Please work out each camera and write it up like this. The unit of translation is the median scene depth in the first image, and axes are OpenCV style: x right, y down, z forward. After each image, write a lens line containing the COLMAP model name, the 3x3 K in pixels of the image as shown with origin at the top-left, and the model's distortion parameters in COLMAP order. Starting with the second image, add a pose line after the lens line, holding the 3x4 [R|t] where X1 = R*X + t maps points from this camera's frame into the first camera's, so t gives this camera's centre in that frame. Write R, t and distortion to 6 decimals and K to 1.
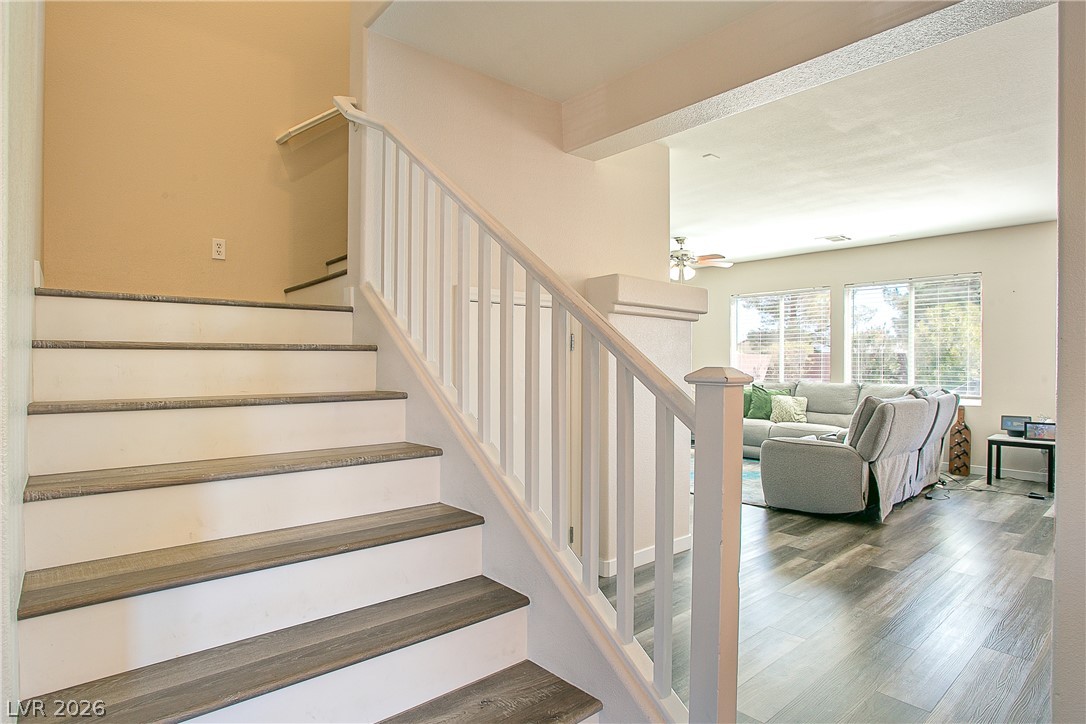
lens RADIAL K [[586.2, 0, 543.0], [0, 586.2, 362.0], [0, 0, 1]] dist [-0.022998, -0.000211]
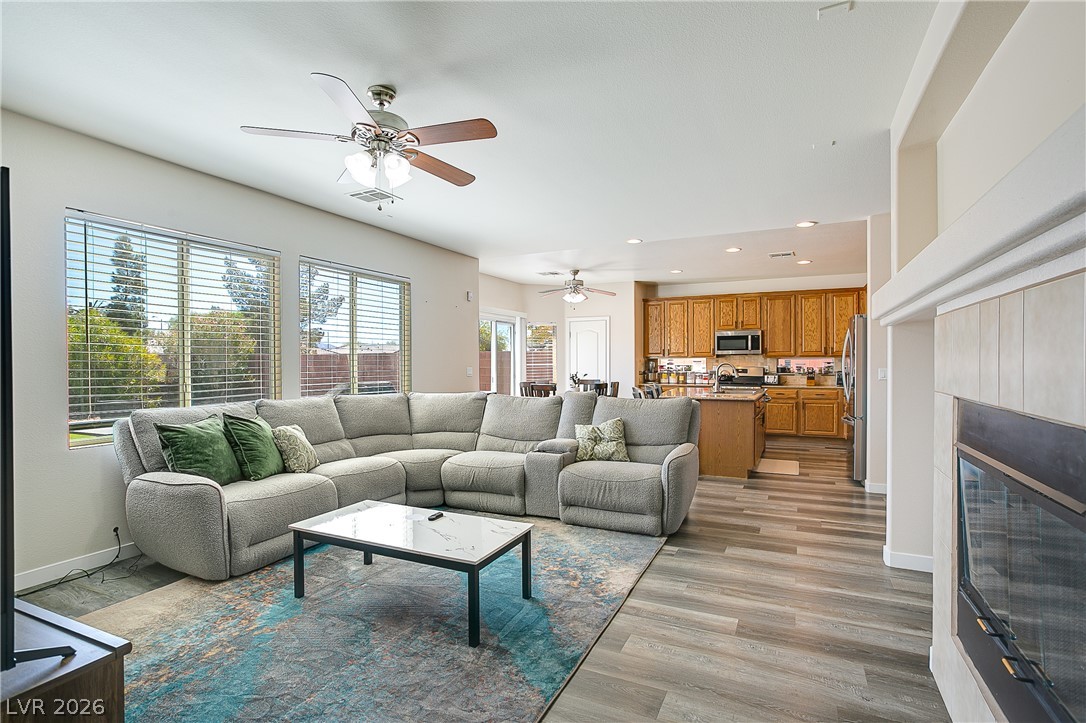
lens RADIAL K [[543.2, 0, 515.6], [0, 543.2, 363.8], [0, 0, 1]] dist [-0.038879, 0.000146]
pose [[-0.378441, 0.004958, 0.925612, -0.319773], [0.015928, 0.999872, 0.001156, -0.006200], [-0.925488, 0.015180, -0.378472, 1.920471]]
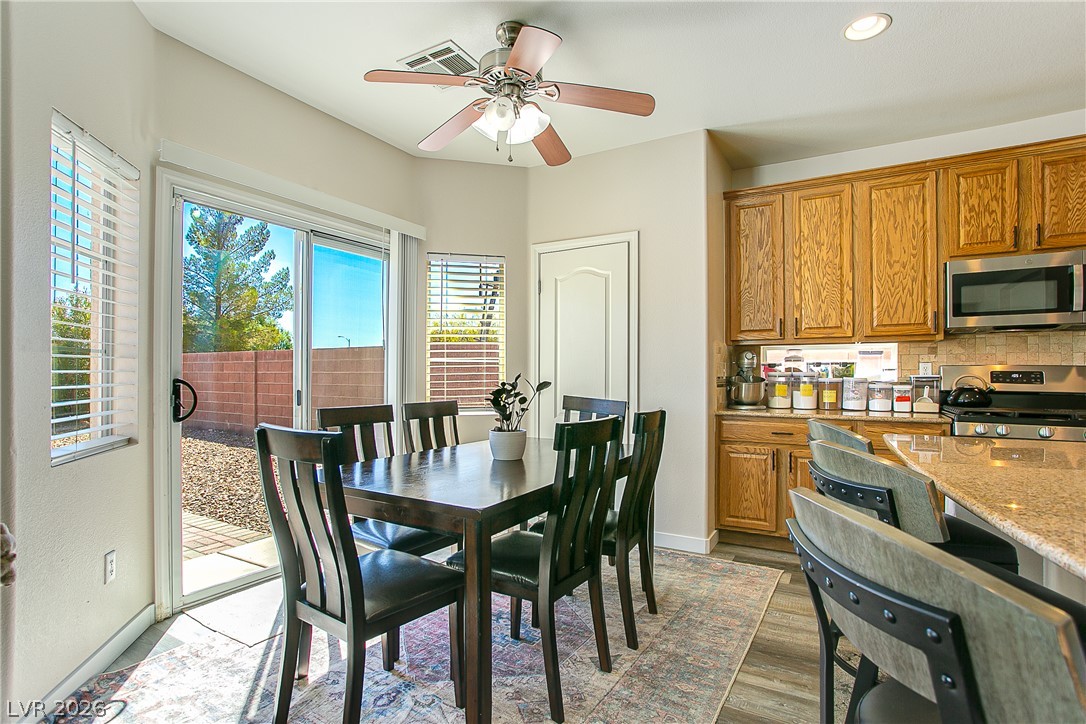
lens RADIAL K [[552.6, 0, 527.7], [0, 552.6, 381.6], [0, 0, 1]] dist [-0.045274, -0.000034]
pose [[-0.338859, -0.009705, 0.940787, 0.971262], [0.012352, 0.999815, 0.014763, 0.028558], [-0.940756, 0.016623, -0.338677, 1.091316]]
